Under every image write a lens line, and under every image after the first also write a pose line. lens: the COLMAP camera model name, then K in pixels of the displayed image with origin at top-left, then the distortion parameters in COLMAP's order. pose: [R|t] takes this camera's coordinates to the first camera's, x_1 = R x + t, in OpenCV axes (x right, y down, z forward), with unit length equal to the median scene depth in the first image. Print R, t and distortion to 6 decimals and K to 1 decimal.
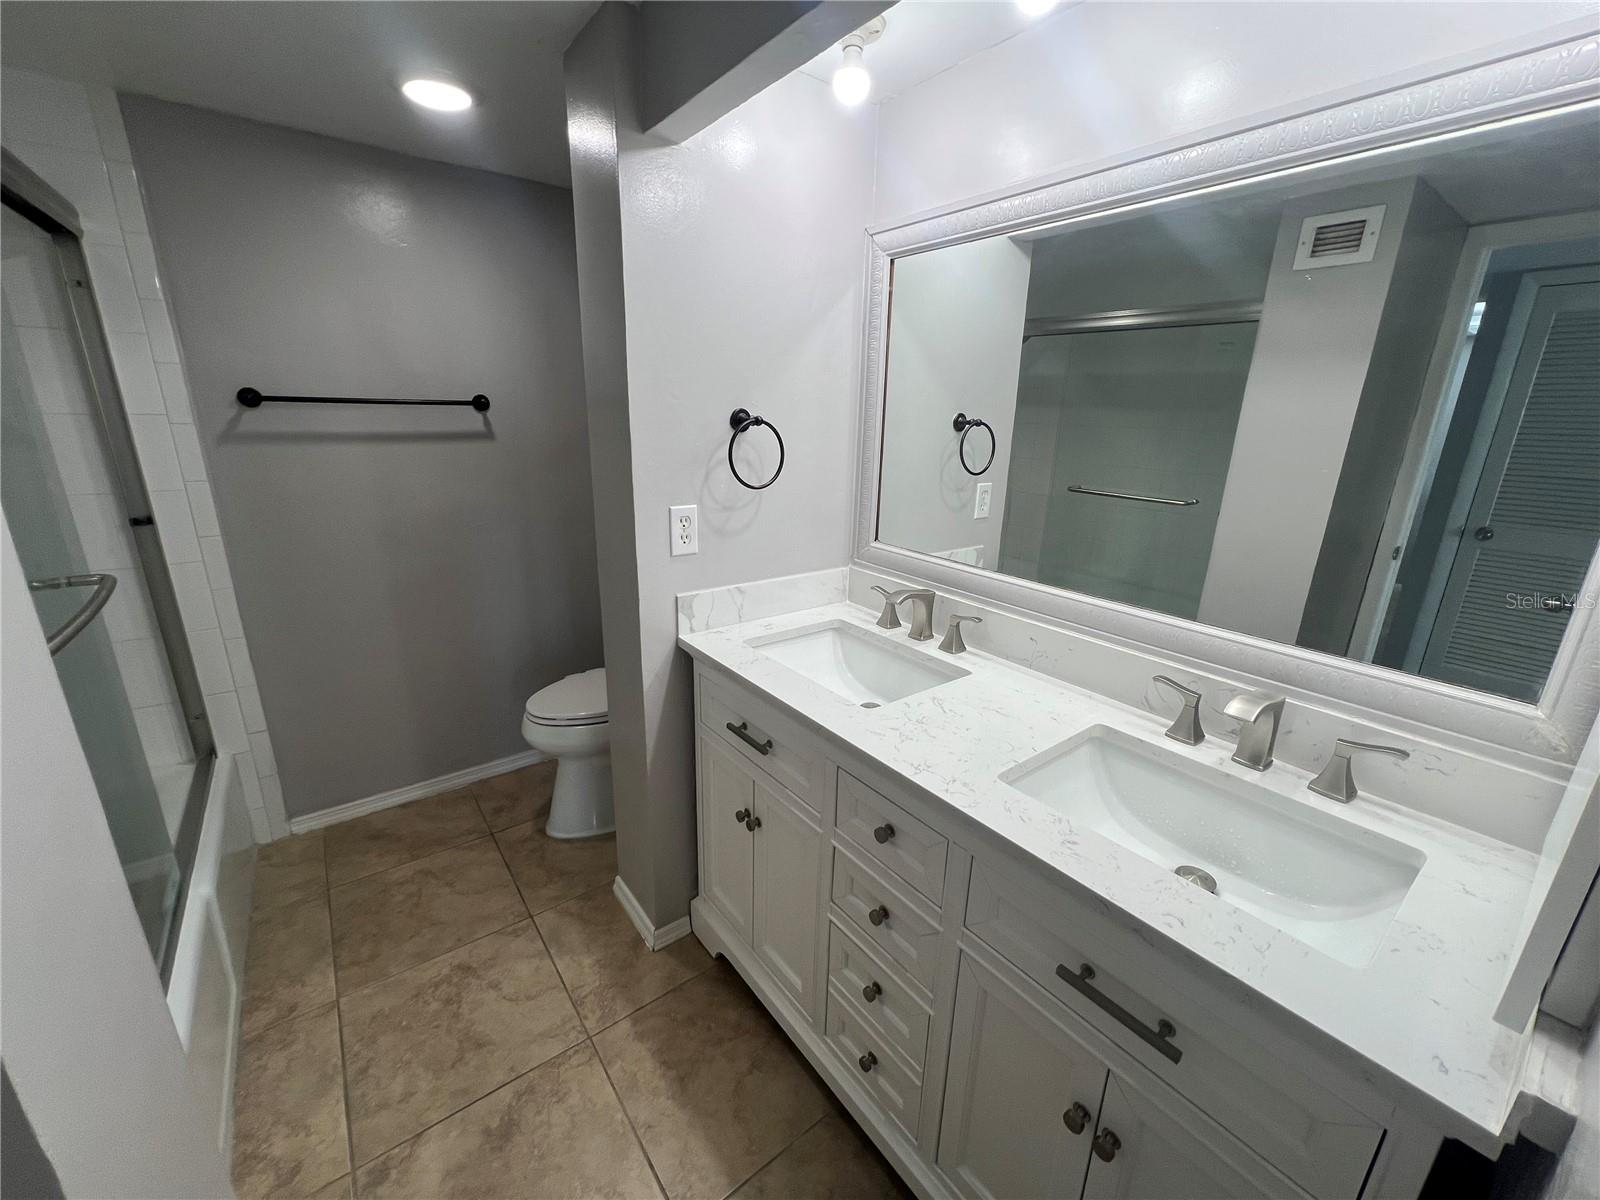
lens RADIAL K [[642.8, 0, 797.5], [0, 642.8, 597.9], [0, 0, 1]] dist [-0.002127, 0.000502]
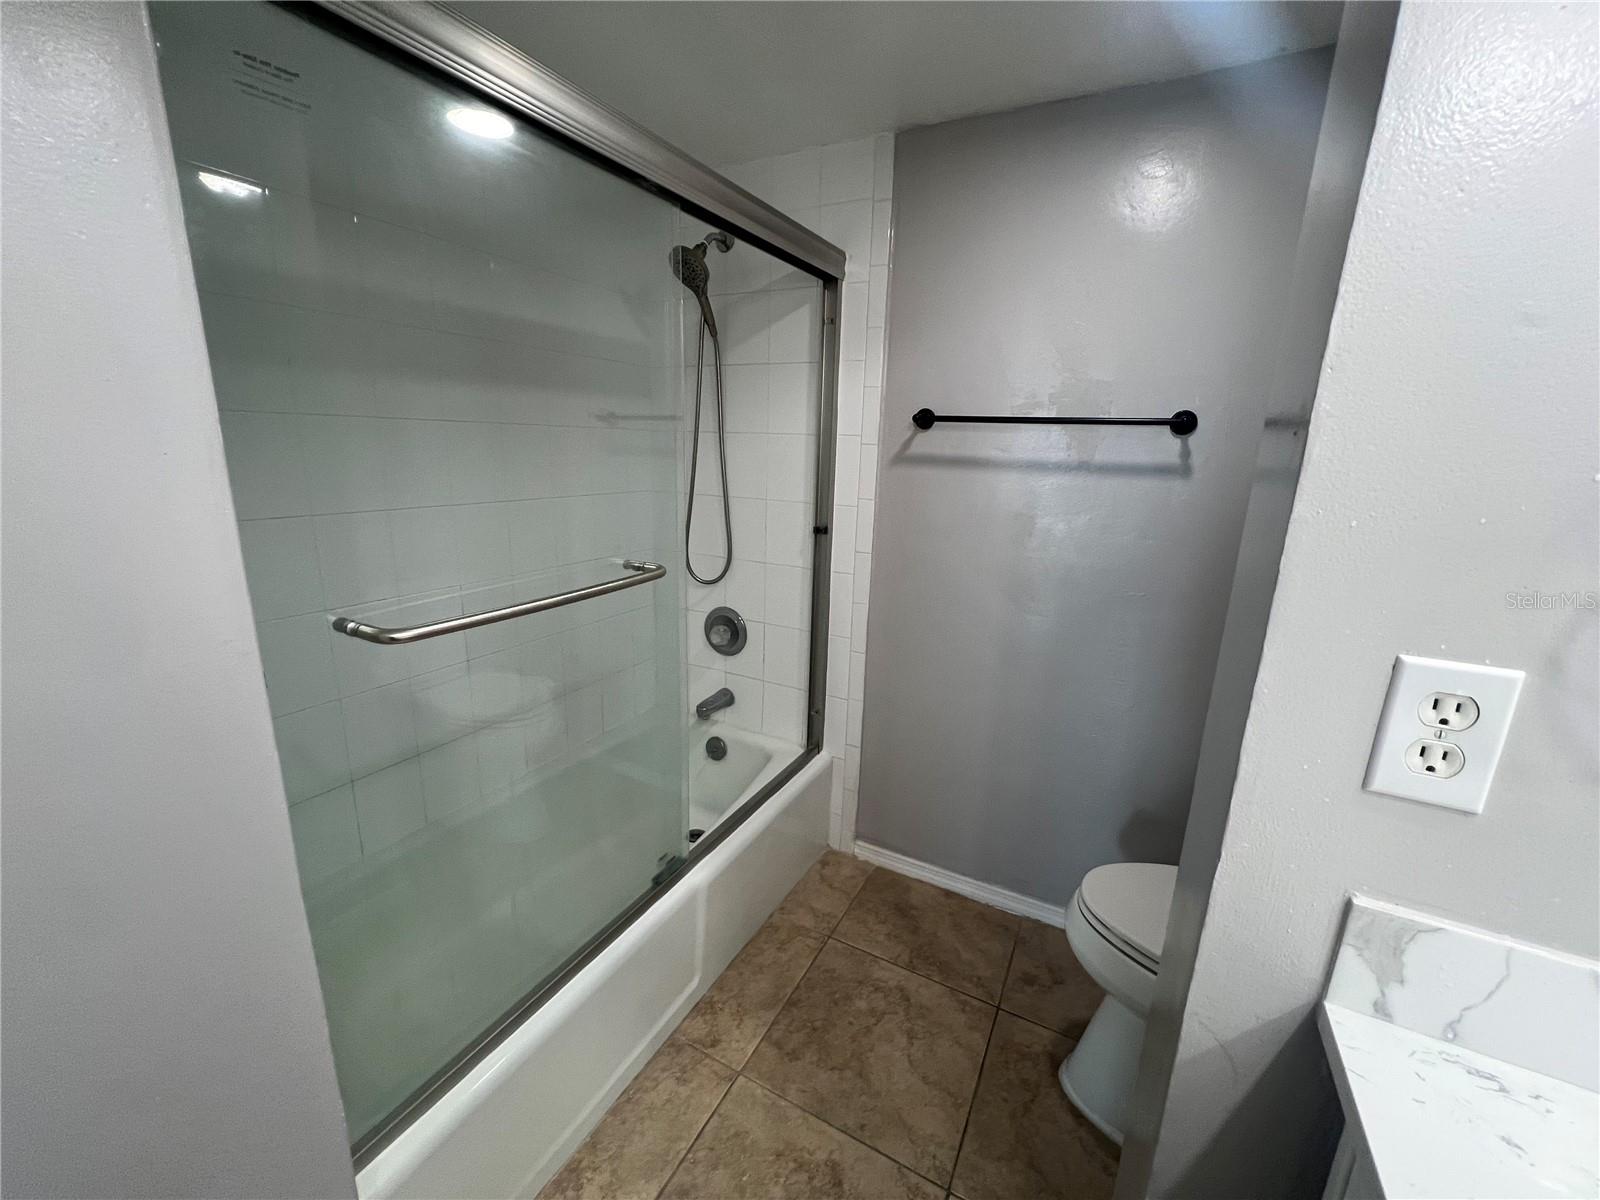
lens RADIAL K [[642.8, 0, 791.4], [0, 642.8, 597.5], [0, 0, 1]] dist [-0.002127, 0.000502]
pose [[0.409771, 0.205484, -0.888743, -0.028244], [-0.277982, 0.956085, 0.092885, -0.088230], [0.868800, 0.208993, 0.448897, 0.439662]]
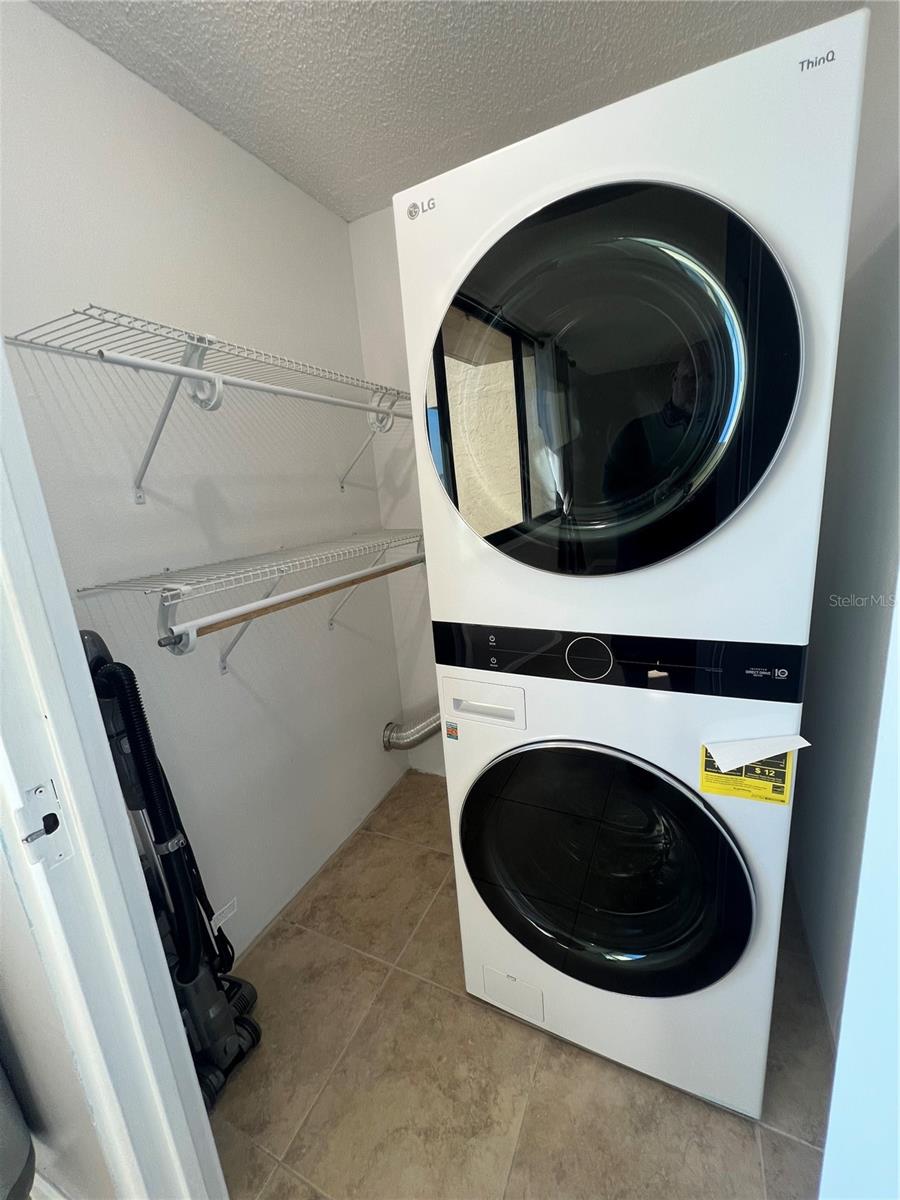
lens RADIAL K [[482.1, 0, 448.2], [0, 482.1, 604.0], [0, 0, 1]] dist [-0.002127, 0.000502]
pose [[-0.890117, 0.155637, -0.428332, -0.441016], [-0.073576, 0.878472, 0.472096, -0.331982], [0.449753, 0.451735, -0.770491, 1.199391]]
